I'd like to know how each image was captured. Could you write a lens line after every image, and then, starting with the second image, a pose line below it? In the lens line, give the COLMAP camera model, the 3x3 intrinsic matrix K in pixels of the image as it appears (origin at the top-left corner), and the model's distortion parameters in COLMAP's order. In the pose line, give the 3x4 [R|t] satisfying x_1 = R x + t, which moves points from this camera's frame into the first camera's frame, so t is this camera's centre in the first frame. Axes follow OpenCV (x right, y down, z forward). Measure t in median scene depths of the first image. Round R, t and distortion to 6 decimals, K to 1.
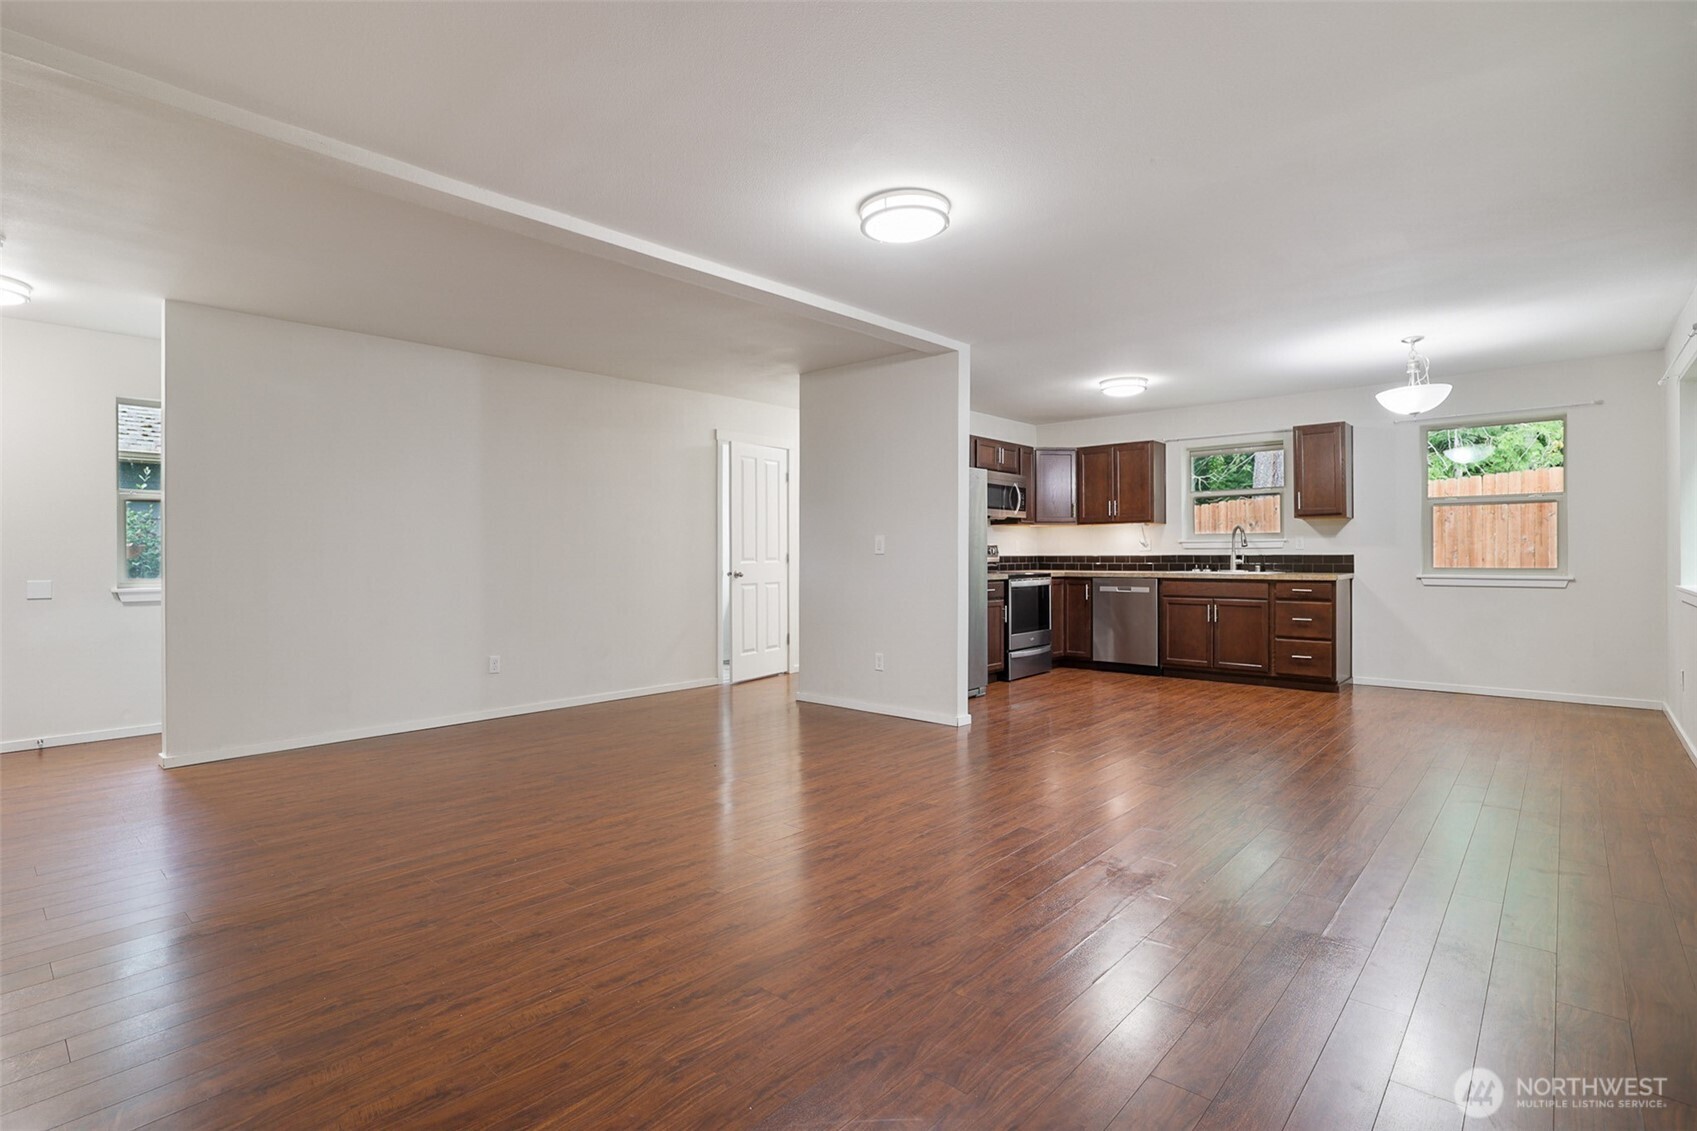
lens RADIAL K [[809.7, 0, 846.5], [0, 809.7, 555.1], [0, 0, 1]] dist [-0.046004, 0.025045]
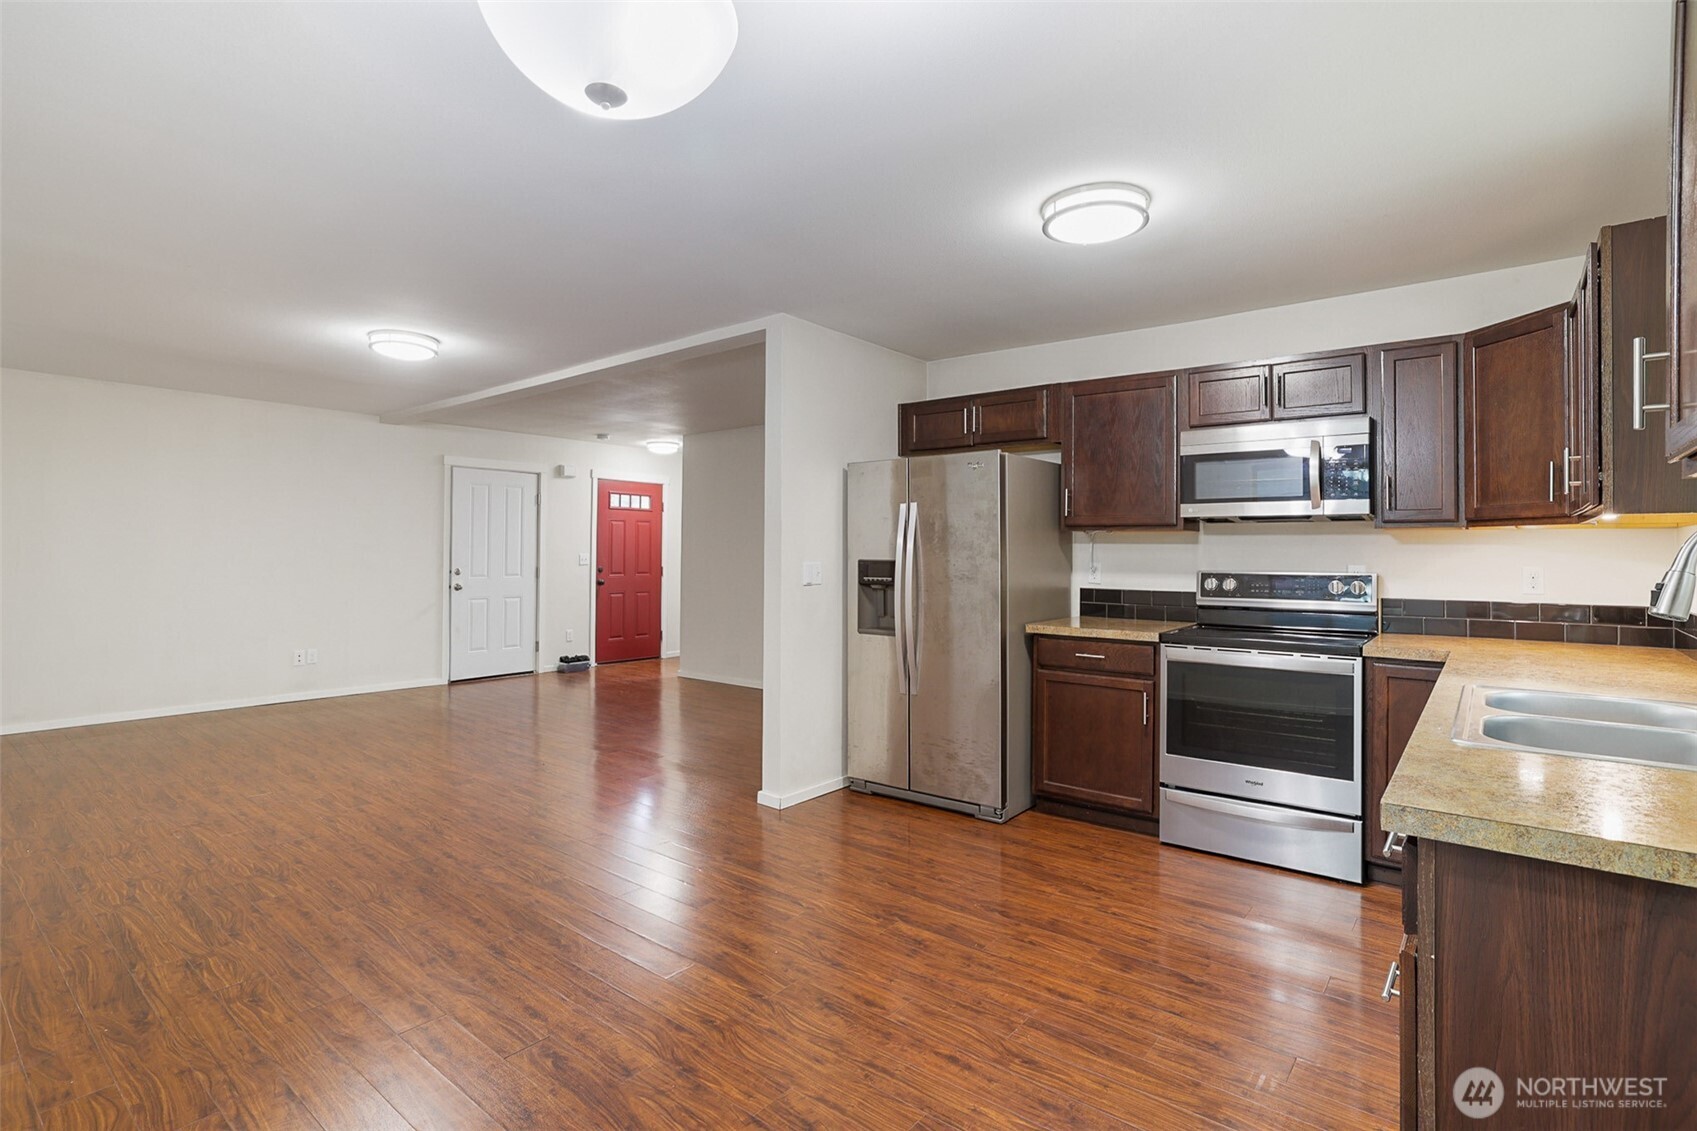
lens RADIAL K [[809.7, 0, 846.5], [0, 809.7, 555.1], [0, 0, 1]] dist [-0.046004, 0.025045]
pose [[0.068103, 0.006907, -0.997654, 0.682485], [-0.005050, 0.999966, 0.006578, -0.027744], [0.997665, 0.004590, 0.068136, 0.757303]]
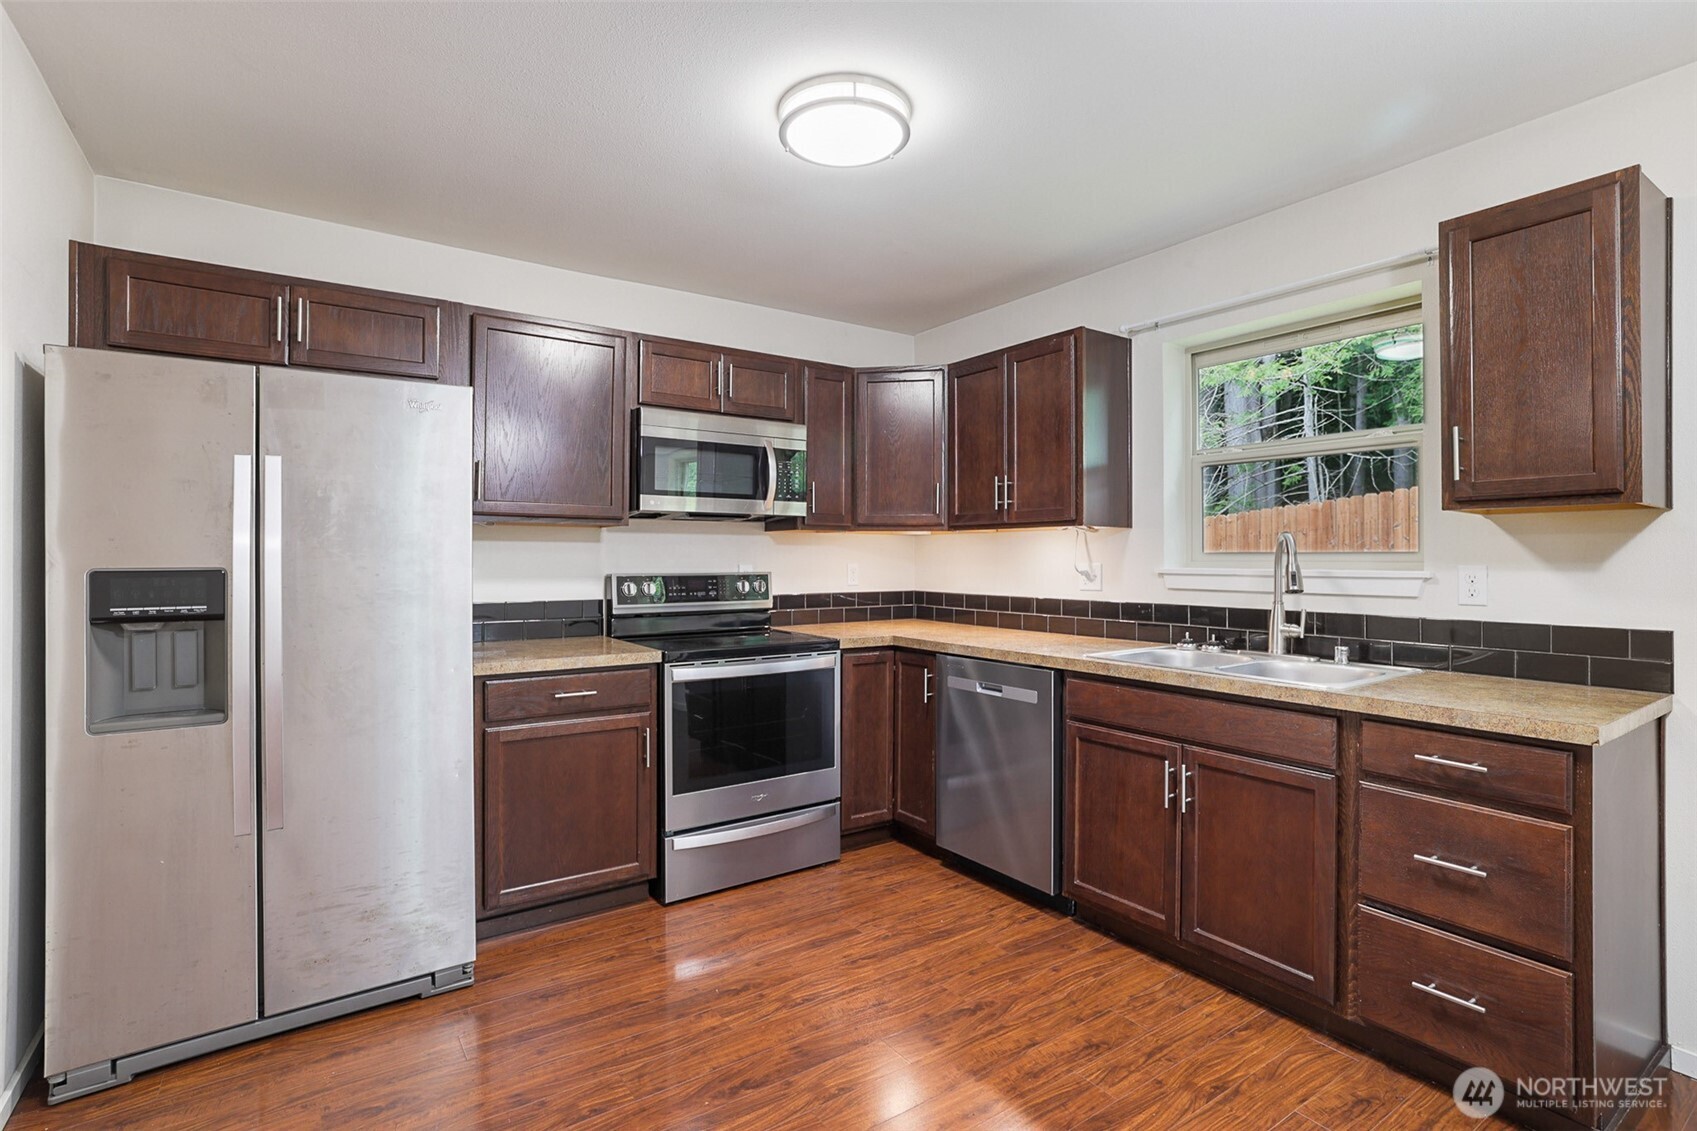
lens RADIAL K [[809.7, 0, 846.5], [0, 809.7, 555.1], [0, 0, 1]] dist [-0.046004, 0.025045]
pose [[0.973821, 0.004262, -0.227275, 0.381482], [-0.004482, 0.999990, -0.000455, -0.025955], [0.227271, 0.001462, 0.973830, 0.607599]]
